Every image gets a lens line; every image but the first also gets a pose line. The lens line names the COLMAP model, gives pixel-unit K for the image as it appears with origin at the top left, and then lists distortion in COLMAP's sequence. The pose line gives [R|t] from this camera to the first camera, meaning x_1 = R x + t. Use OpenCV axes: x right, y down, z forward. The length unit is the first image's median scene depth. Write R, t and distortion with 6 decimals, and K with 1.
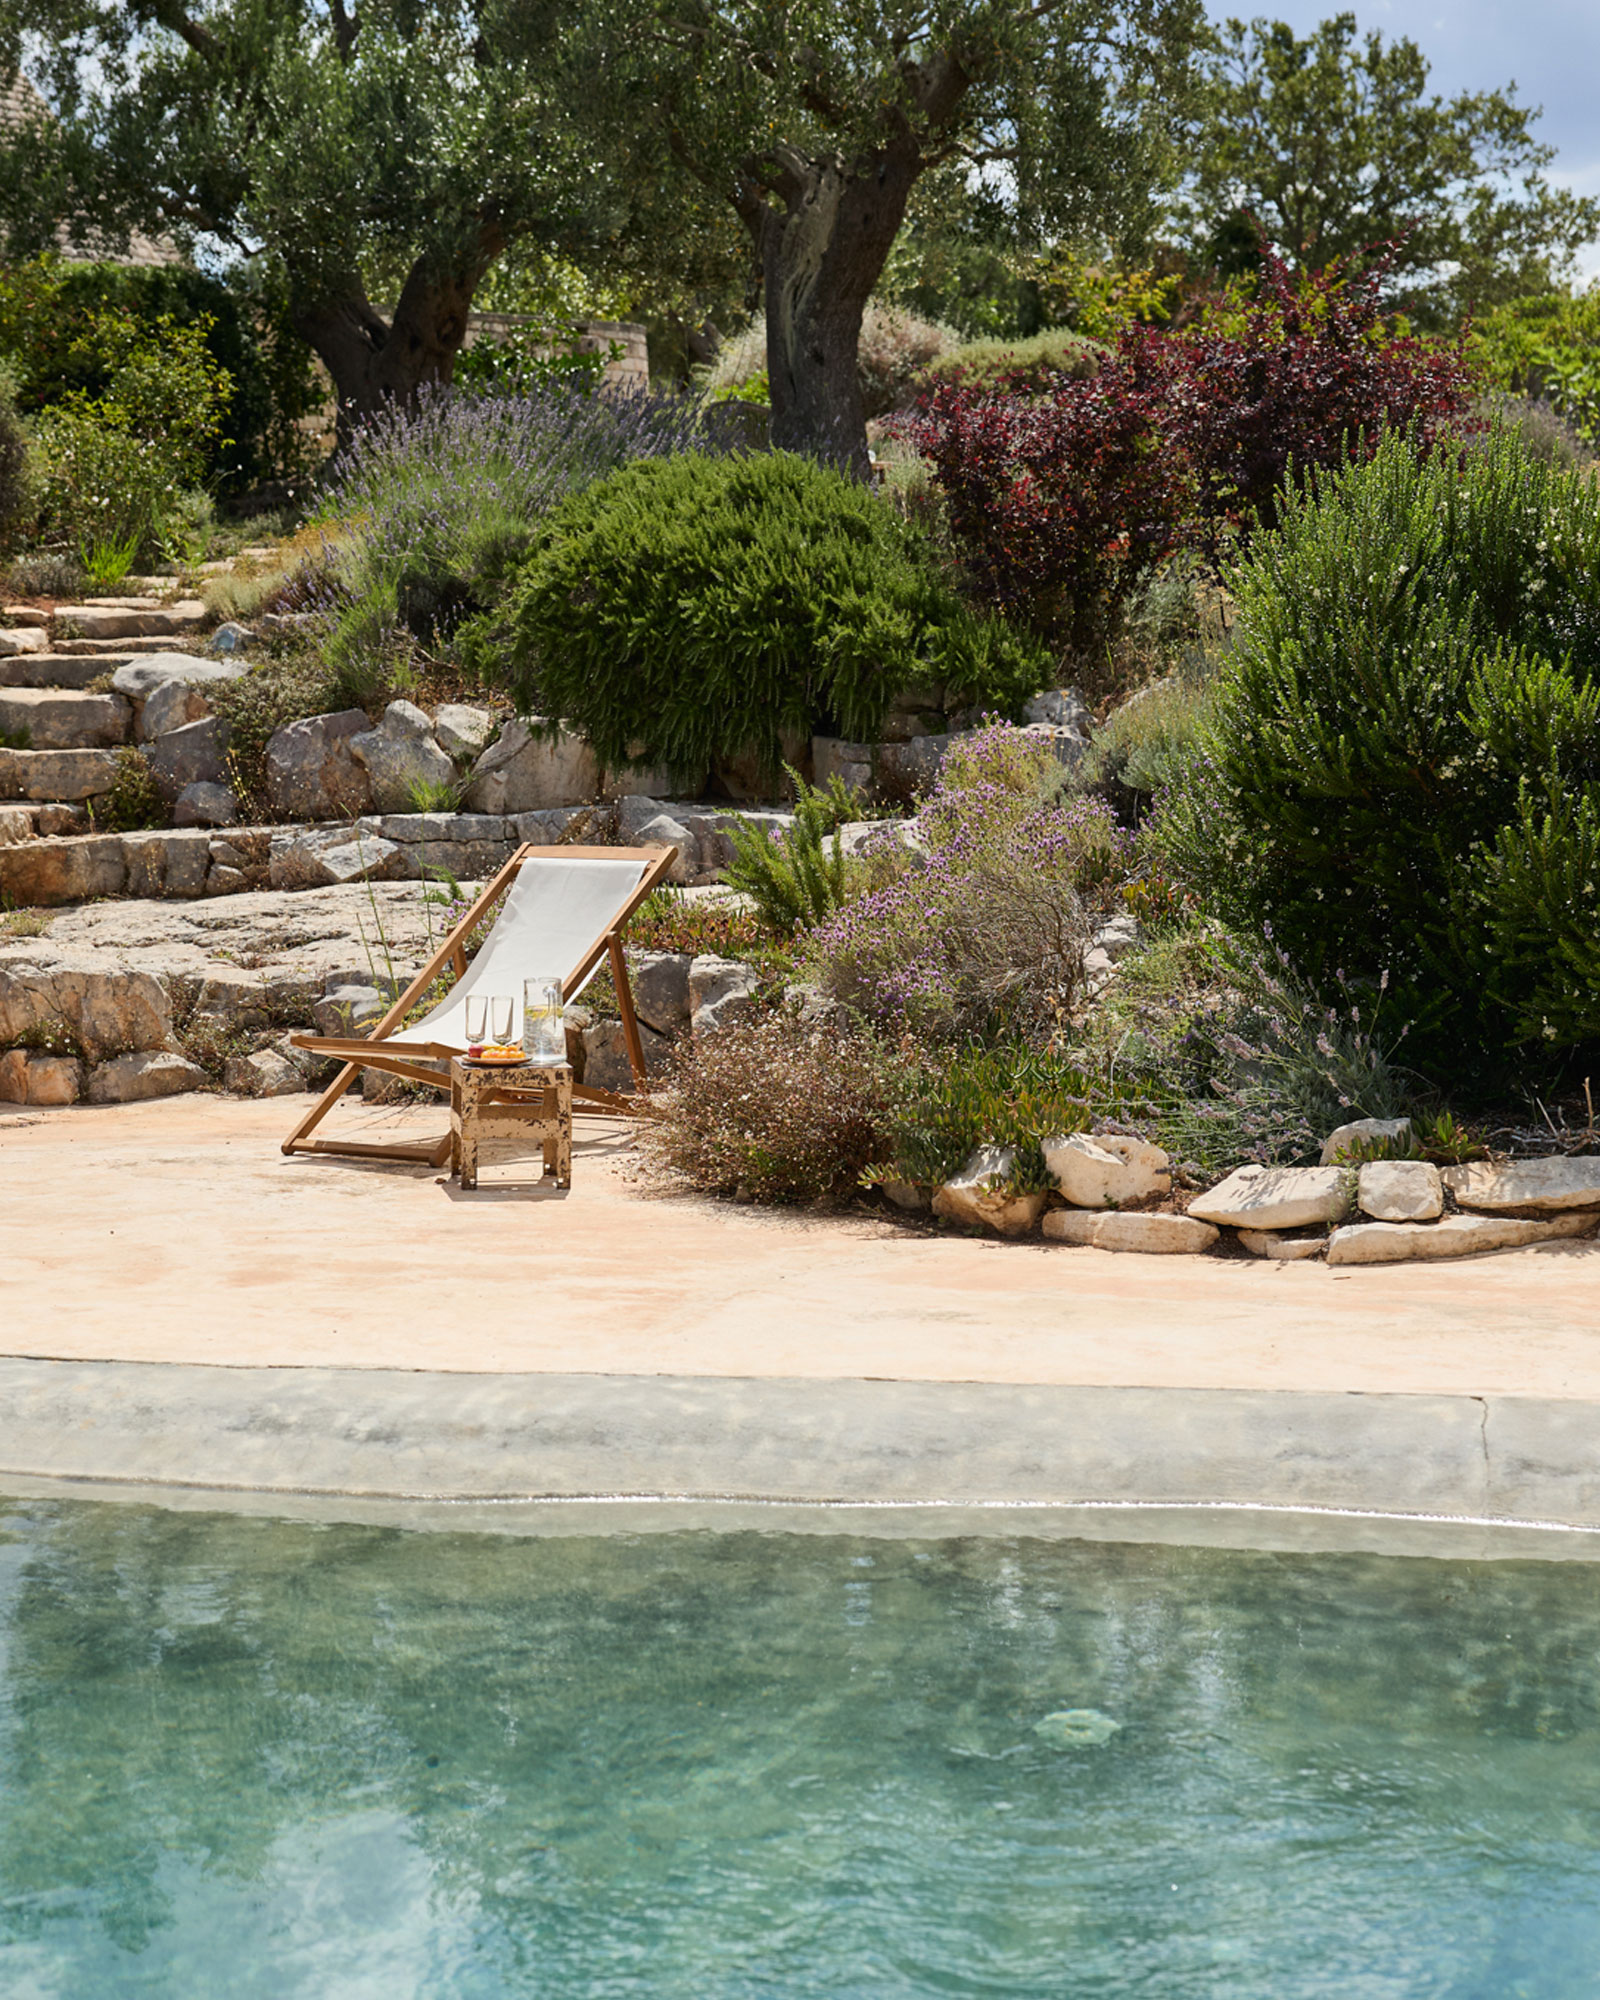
lens RADIAL K [[4247.3, 0, 800.0], [0, 4247.3, 1000.0], [0, 0, 1]] dist [0.020731, -0.047908]
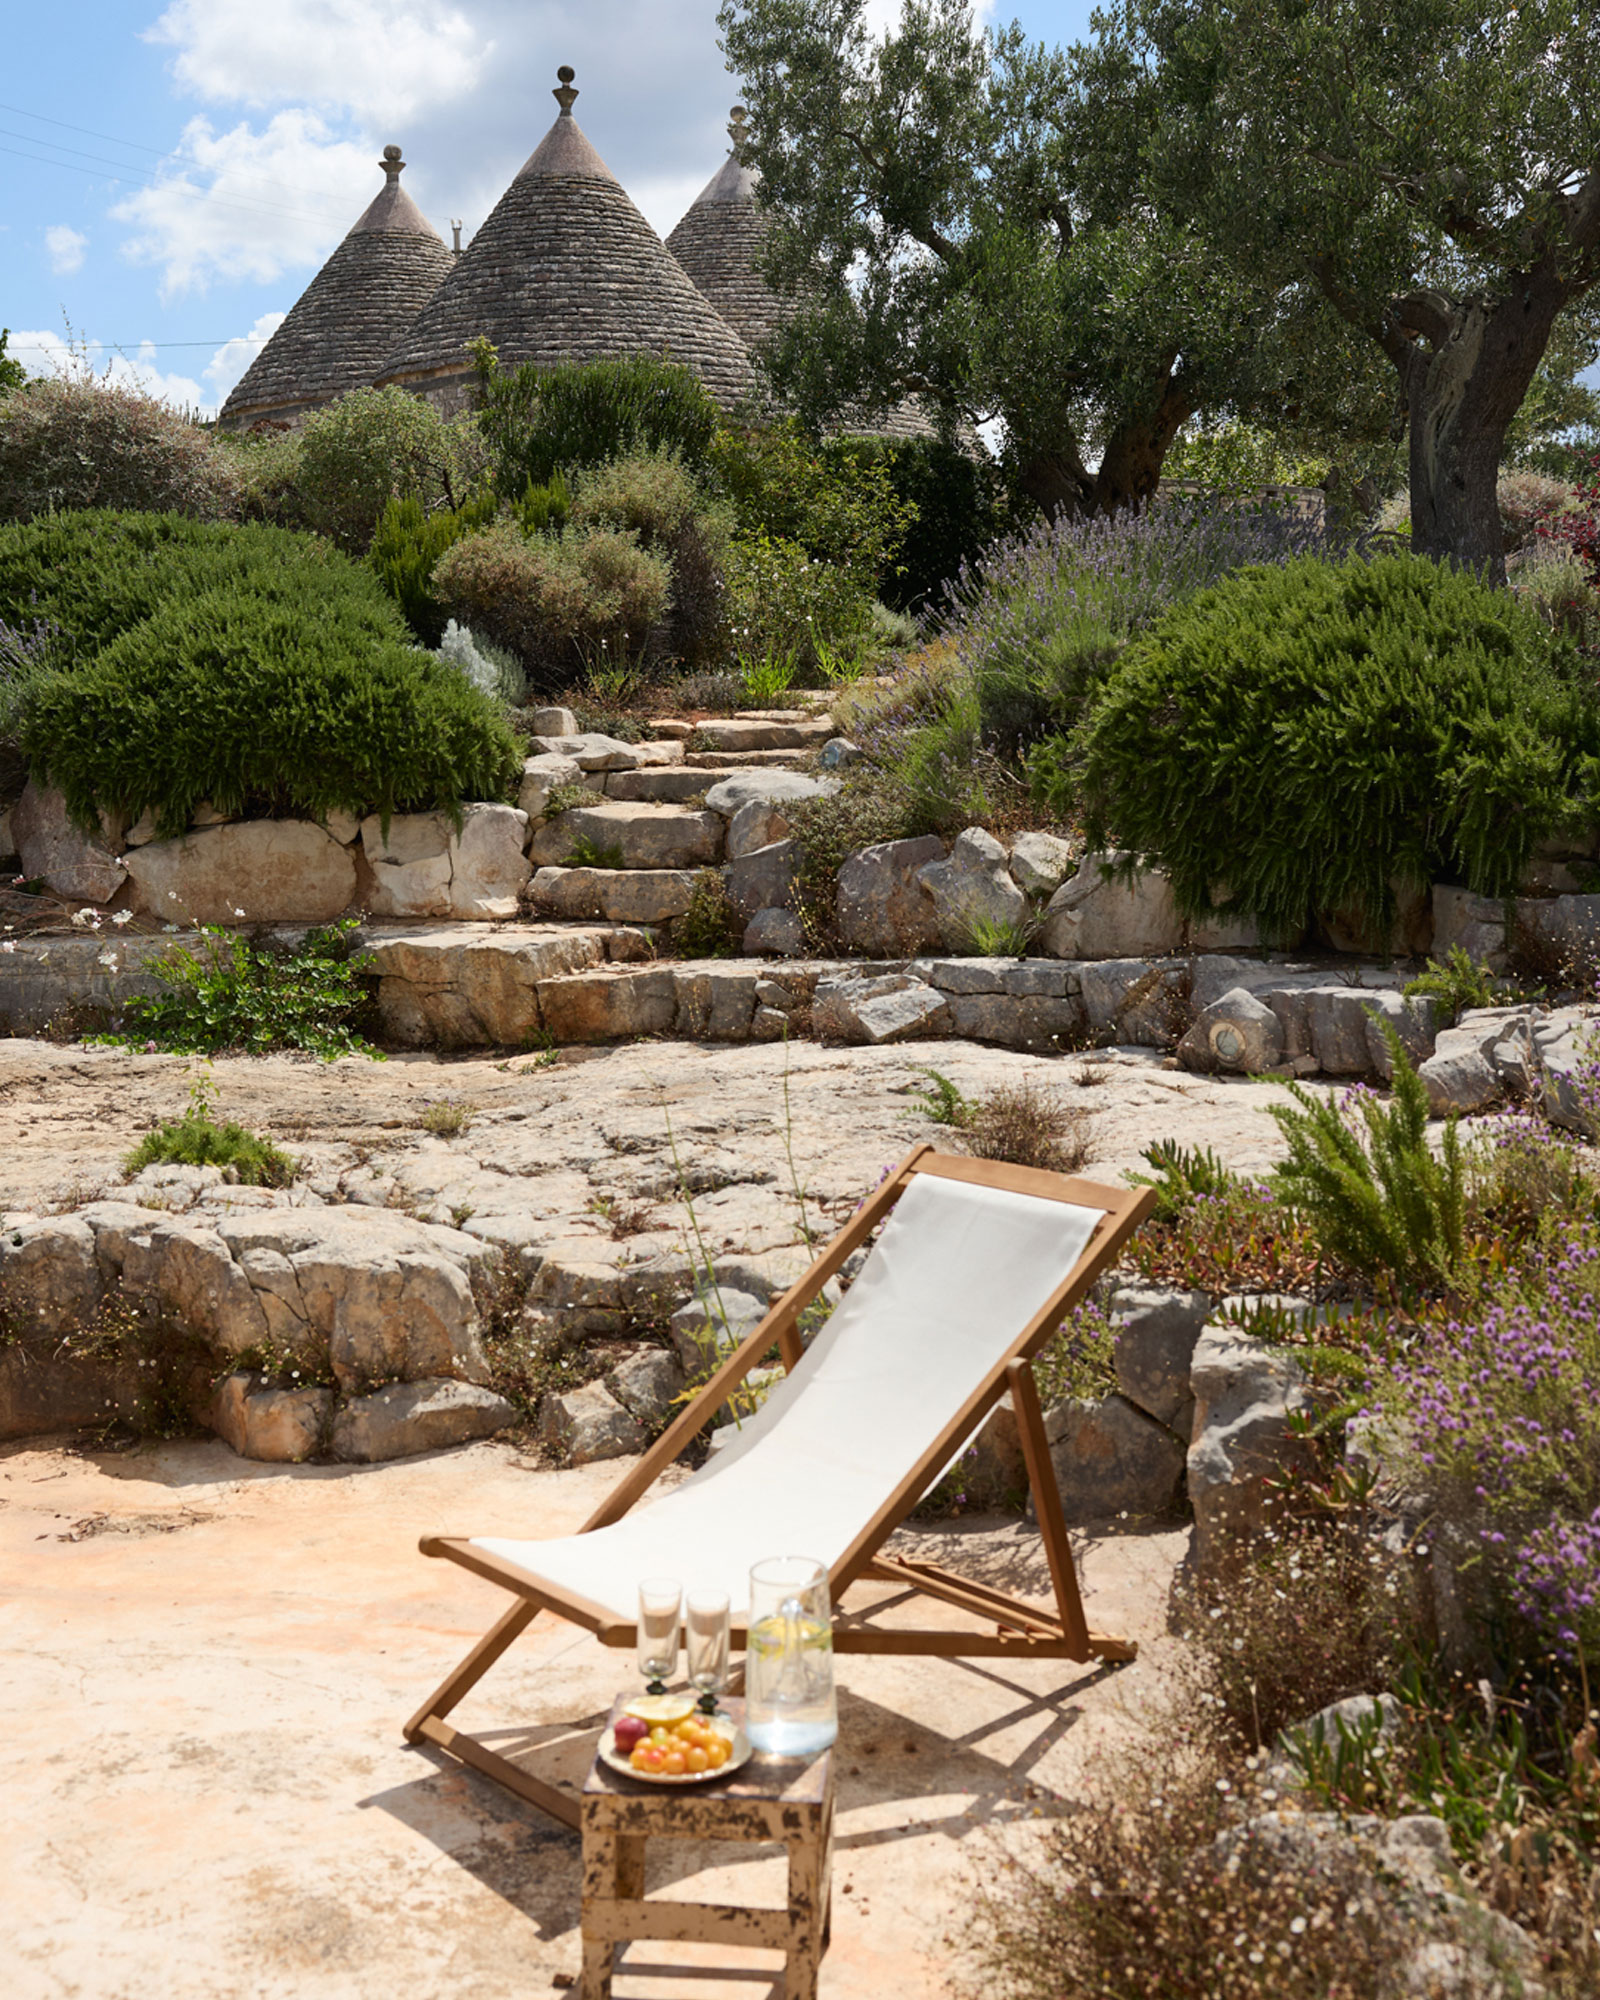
lens RADIAL K [[2238.3, 0, 825.8], [0, 2238.3, 926.0], [0, 0, 1]] dist [-0.008460, 0.003104]
pose [[0.963092, 0.028235, -0.267686, 0.005945], [-0.025320, 0.999577, 0.014334, -0.057105], [0.267978, -0.007027, 0.963399, 0.538944]]
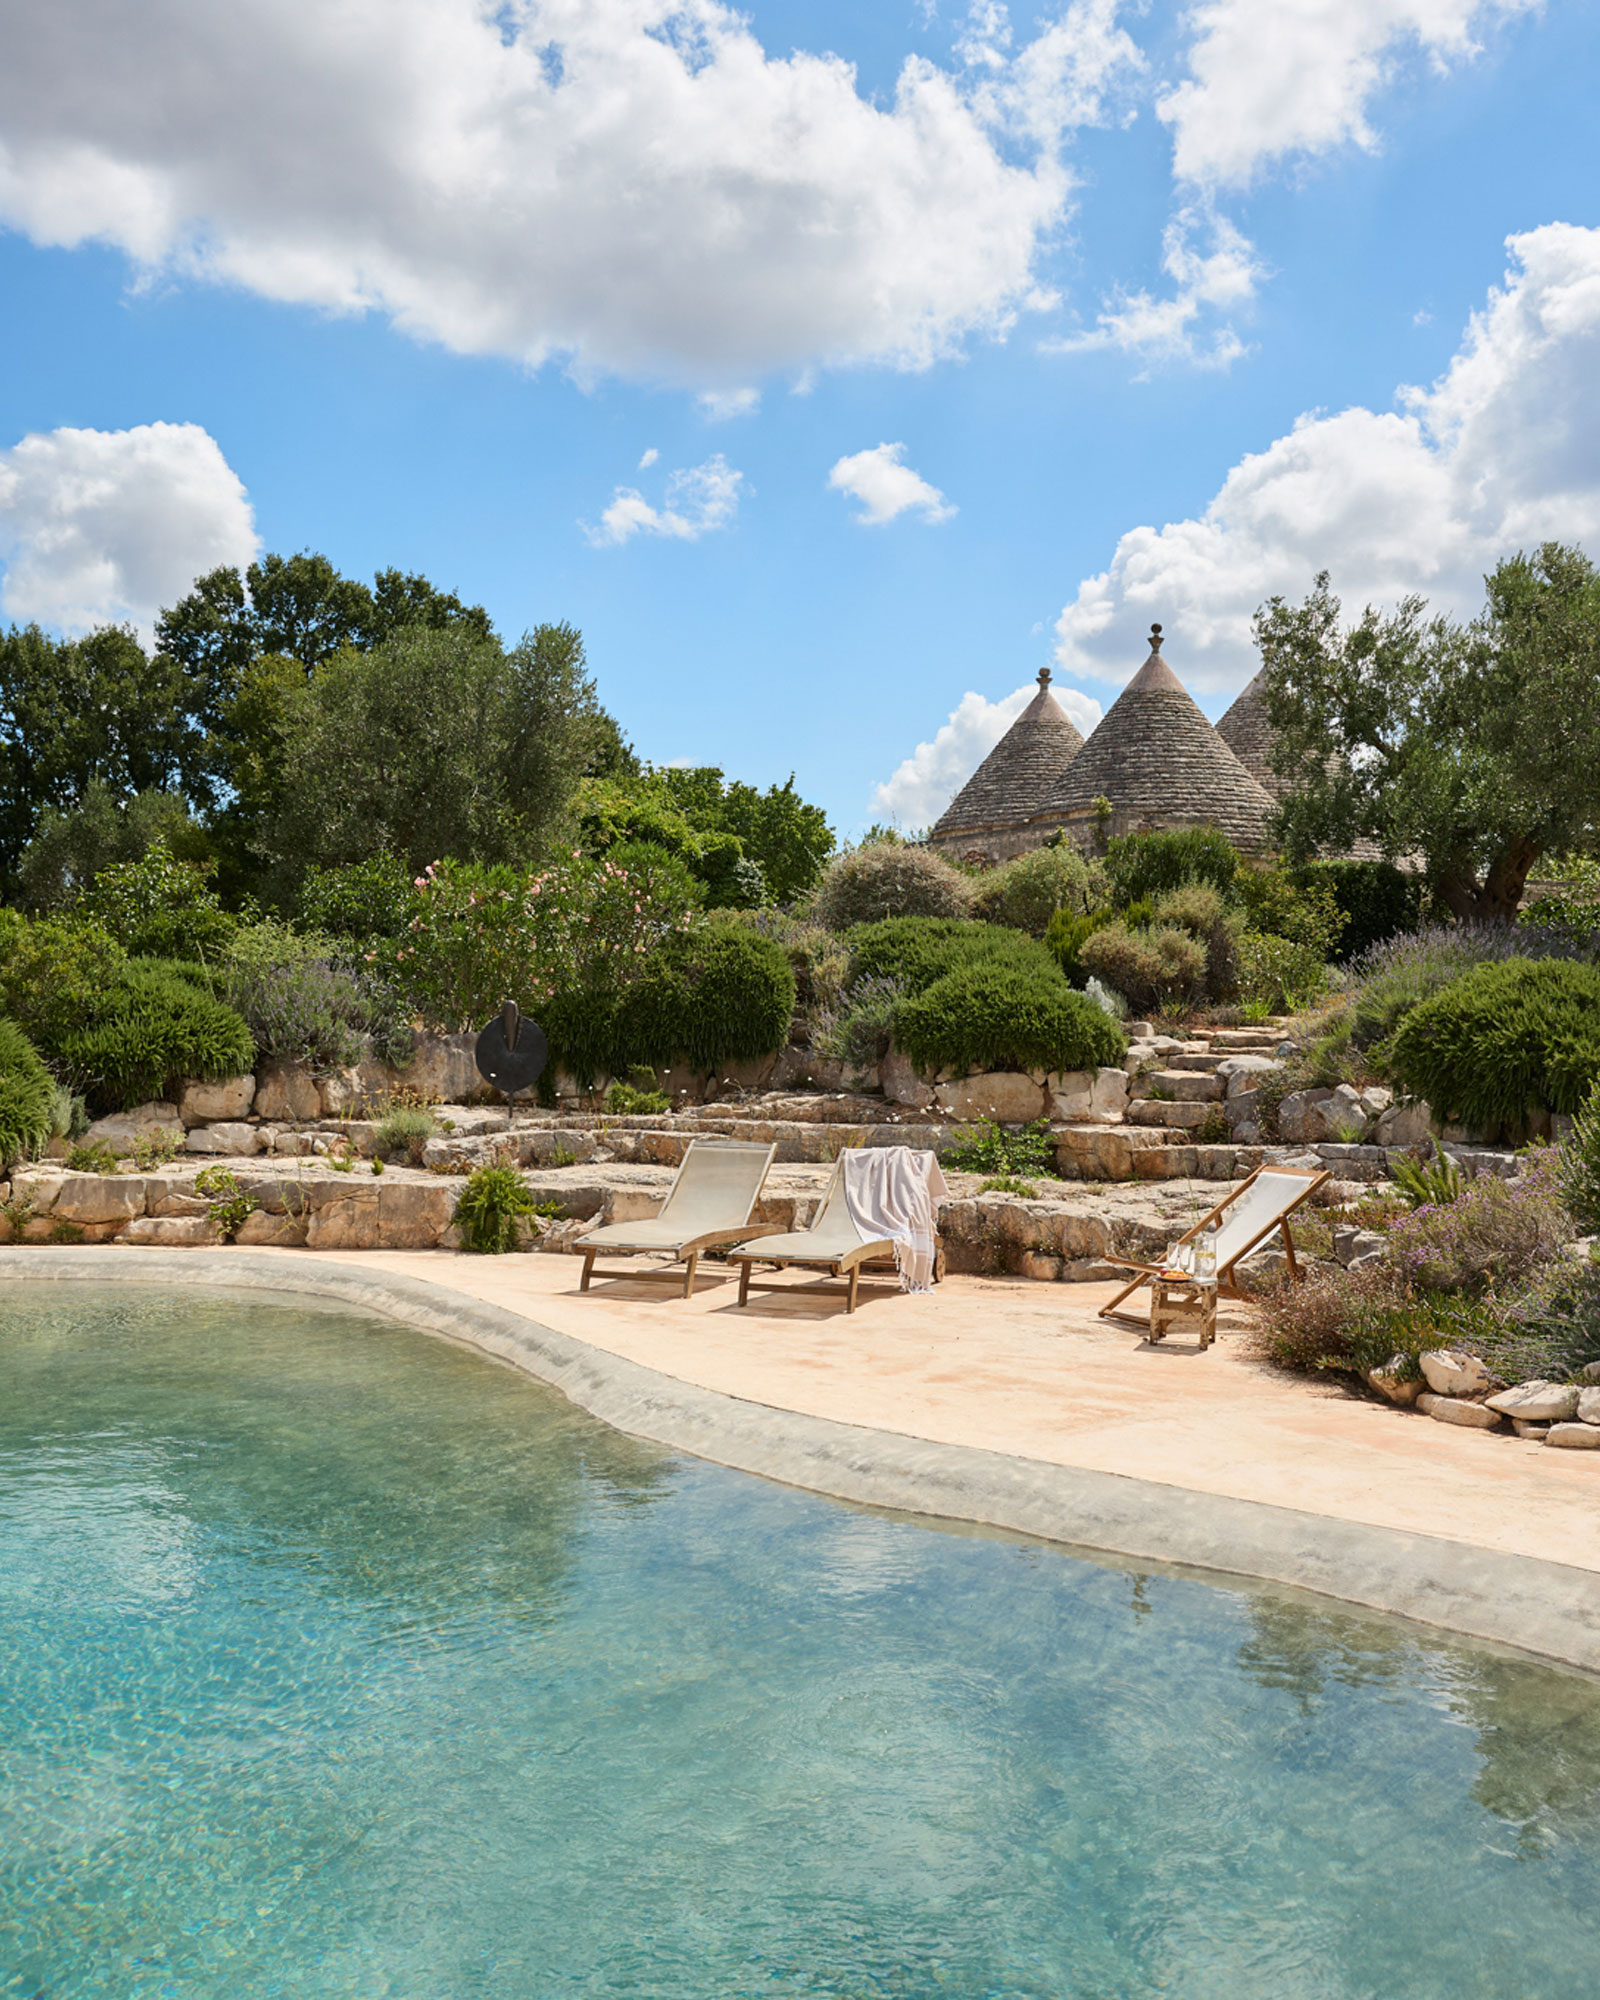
lens RADIAL K [[2017.4, 0, 799.7], [0, 2017.4, 952.0], [0, 0, 1]] dist [-0.043035, 0.006094]
pose [[0.850499, 0.007430, -0.525924, 0.181169], [-0.073356, 0.991804, -0.104617, -0.016938], [0.520836, 0.127556, 0.844073, 0.094815]]
